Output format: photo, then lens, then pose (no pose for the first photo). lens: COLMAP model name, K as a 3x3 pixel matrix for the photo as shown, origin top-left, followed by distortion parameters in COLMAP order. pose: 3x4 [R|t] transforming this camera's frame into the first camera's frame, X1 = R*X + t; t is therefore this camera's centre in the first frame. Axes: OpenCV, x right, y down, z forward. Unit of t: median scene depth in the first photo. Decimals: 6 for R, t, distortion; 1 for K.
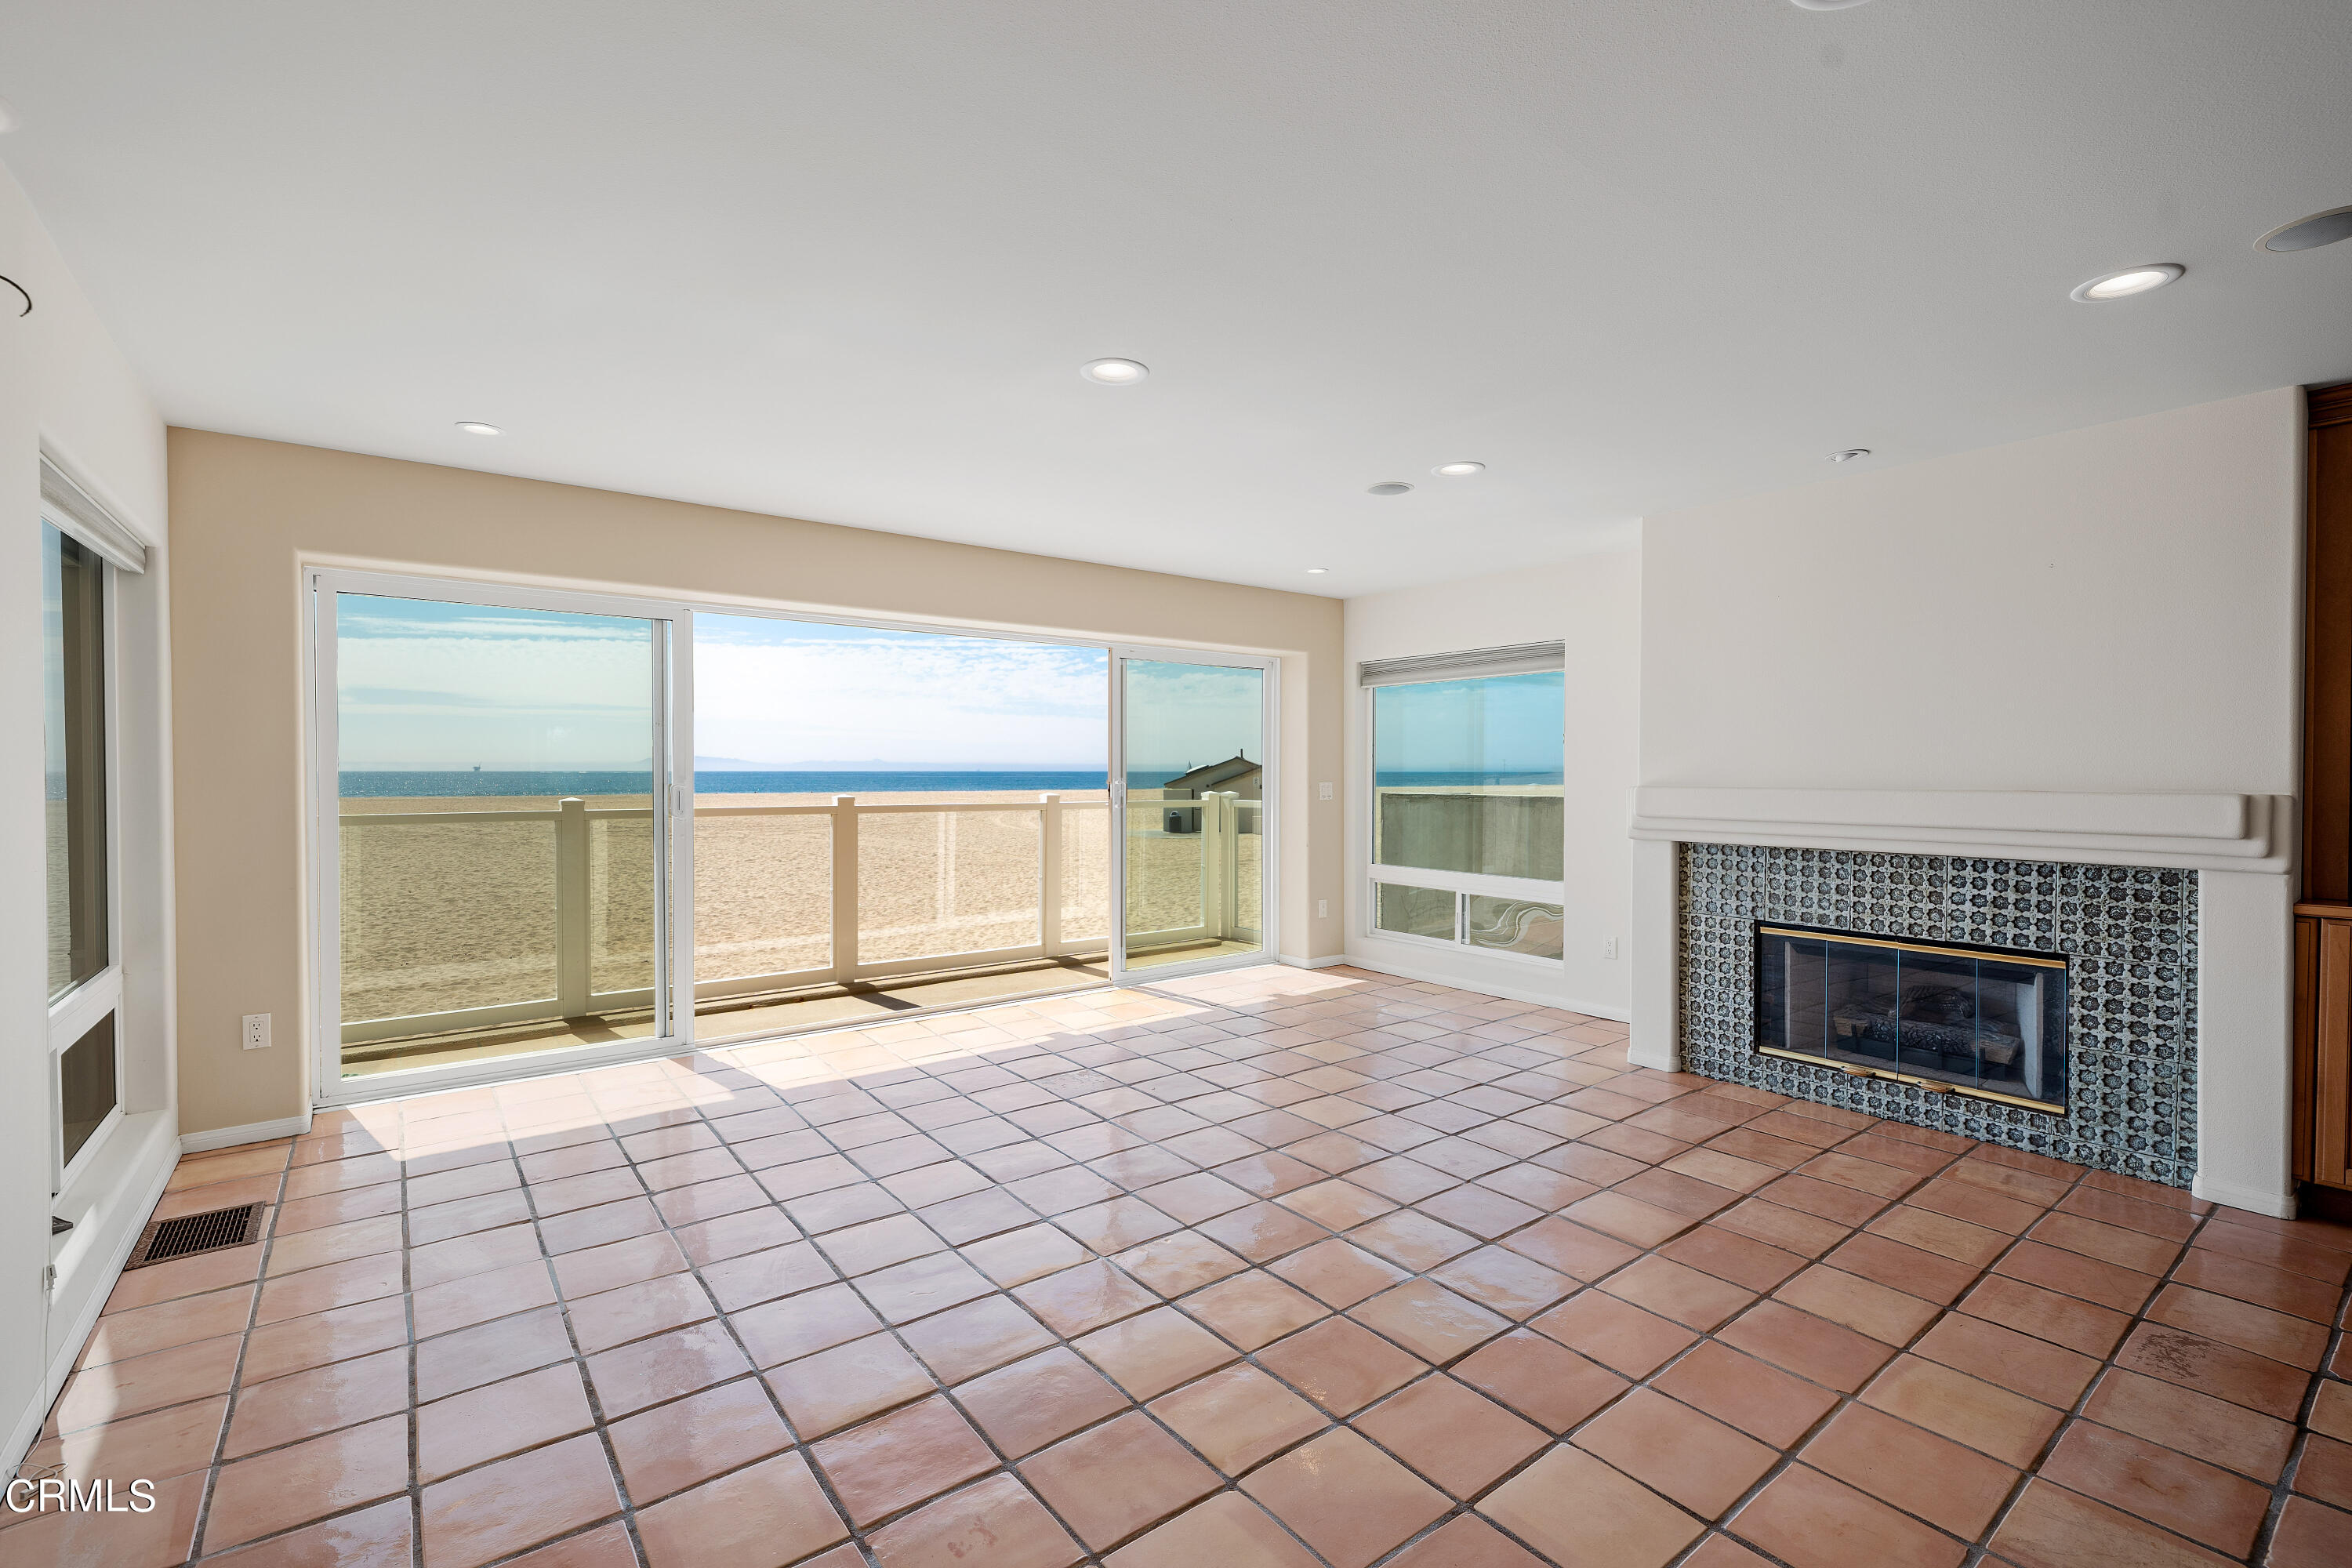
lens RADIAL K [[1044.2, 0, 1147.0], [0, 1044.2, 775.9], [0, 0, 1]] dist [-0.000072, 0.000284]
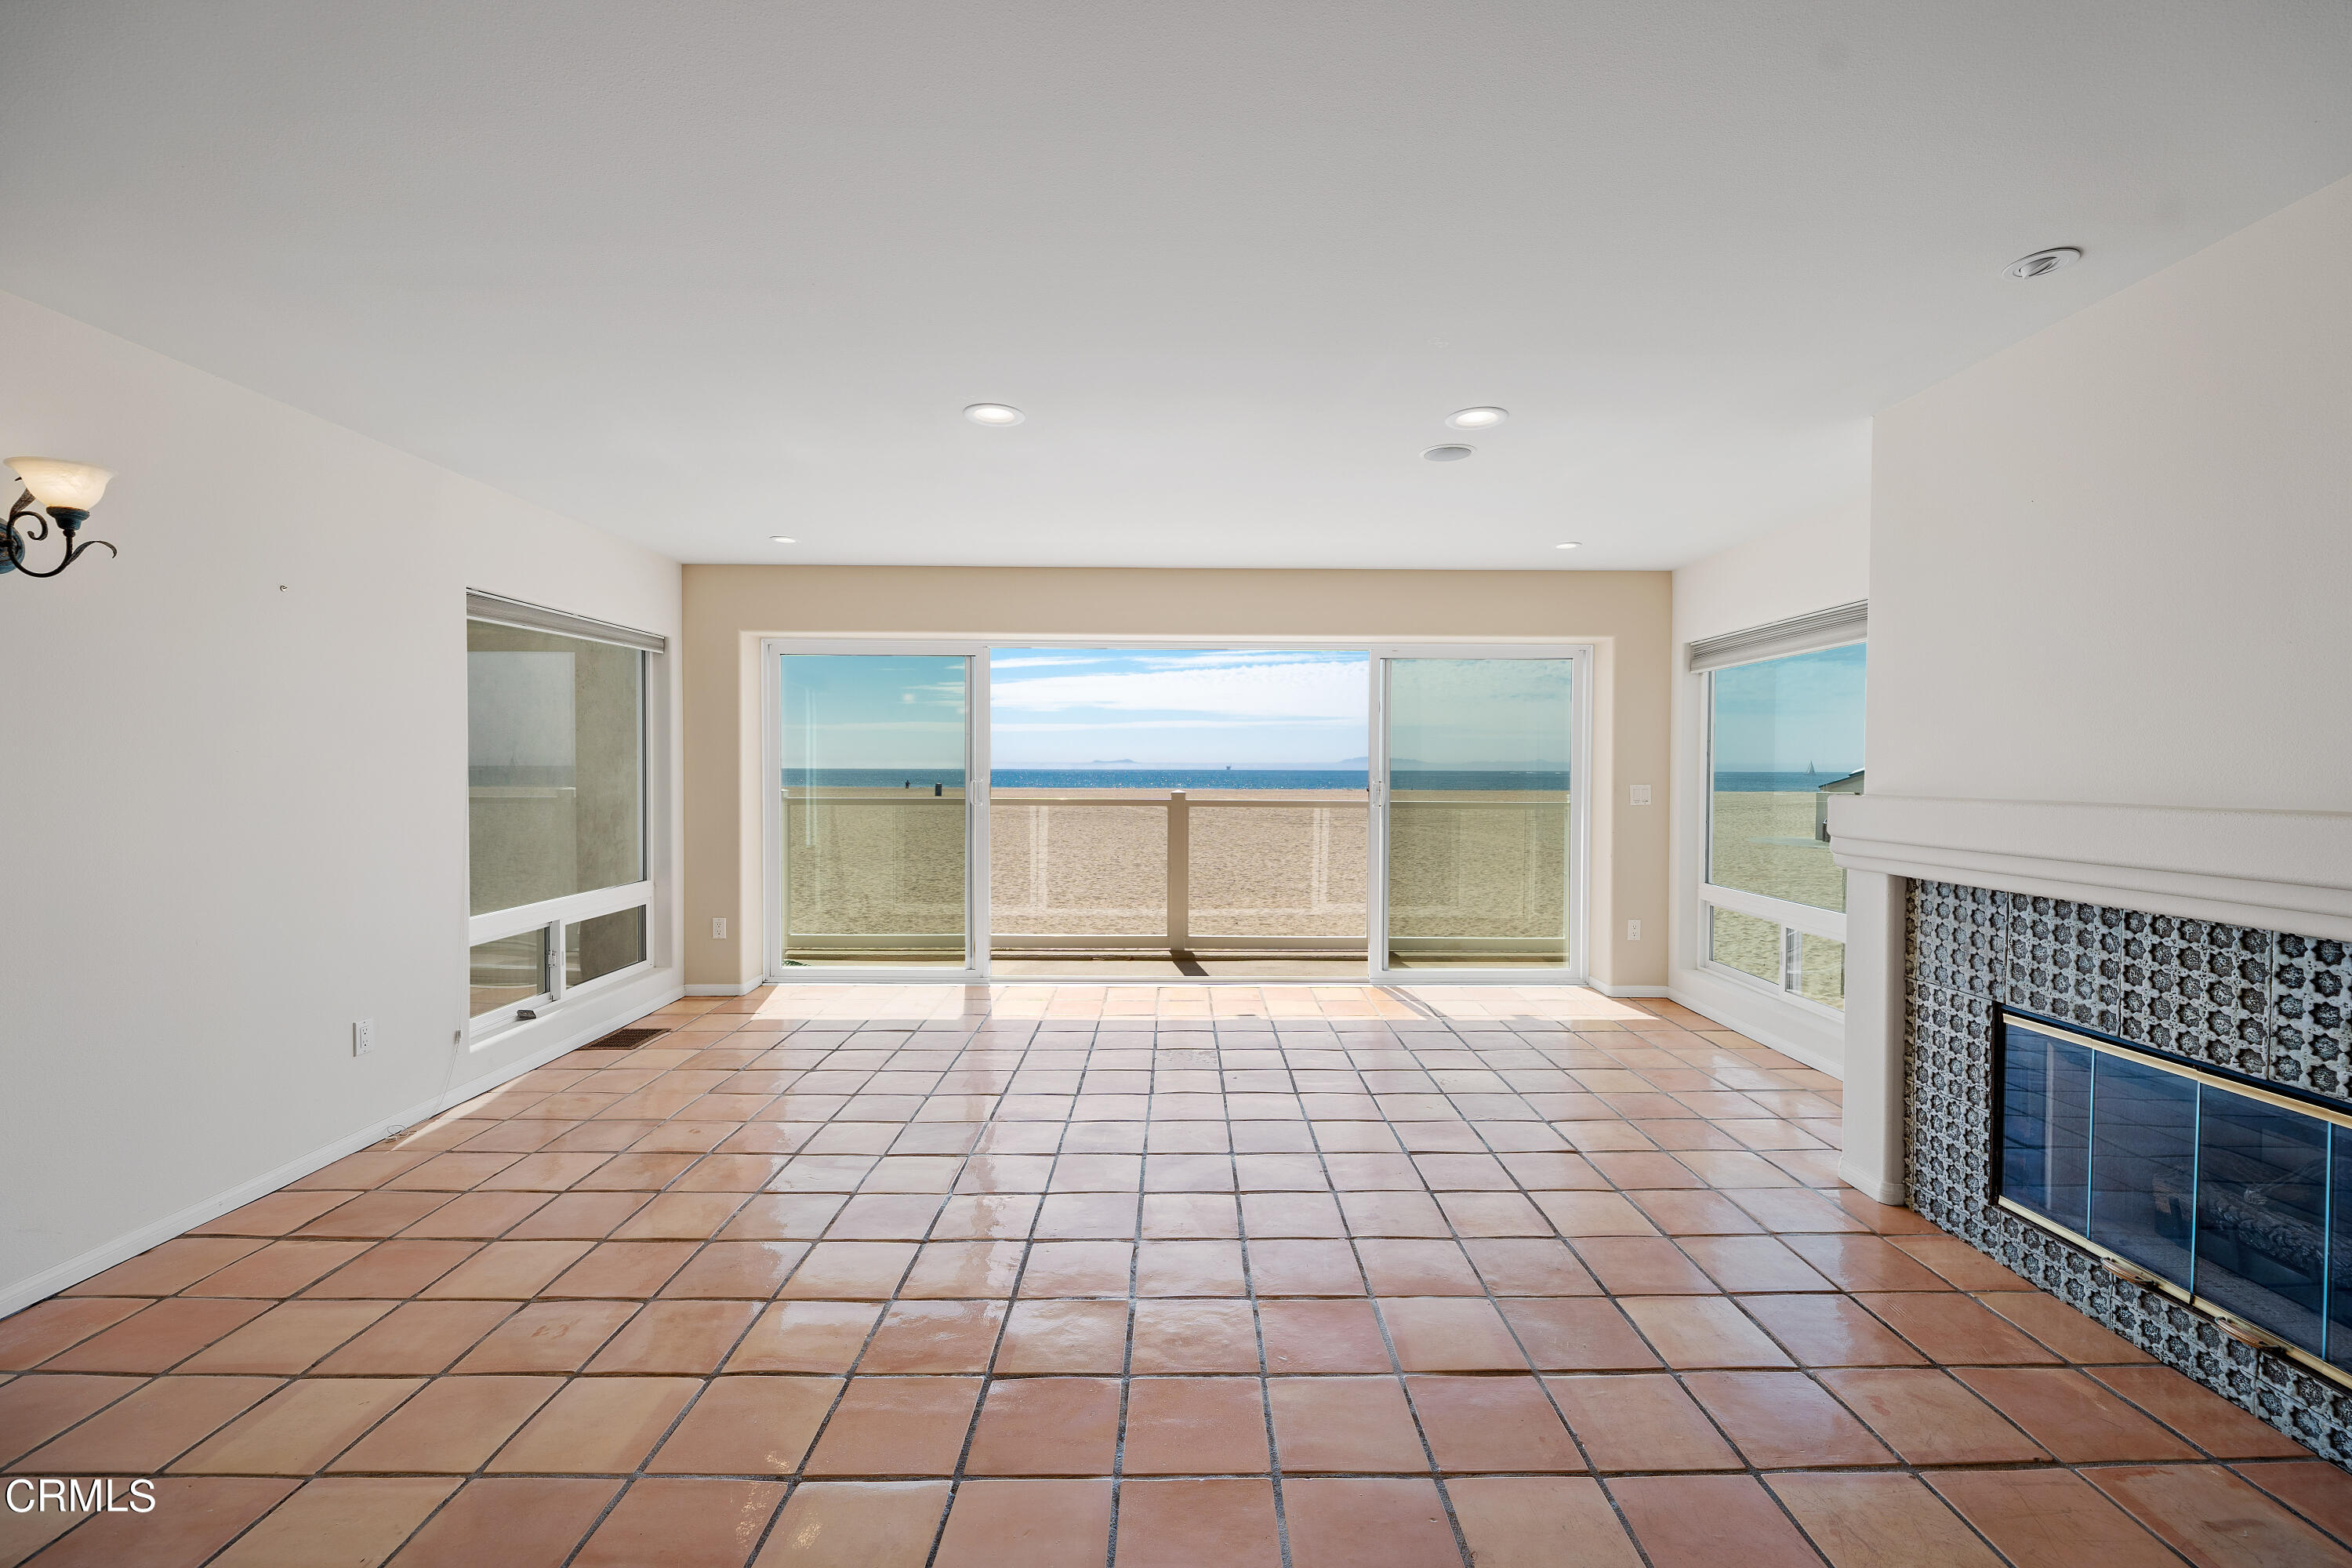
lens RADIAL K [[952.4, 0, 1171.5], [0, 952.4, 774.3], [0, 0, 1]] dist [0.001130, -0.003331]
pose [[0.797106, 0.005996, -0.603809, 0.531114], [-0.006182, 0.999979, 0.001768, -0.002527], [0.603807, 0.002323, 0.797127, 0.212364]]
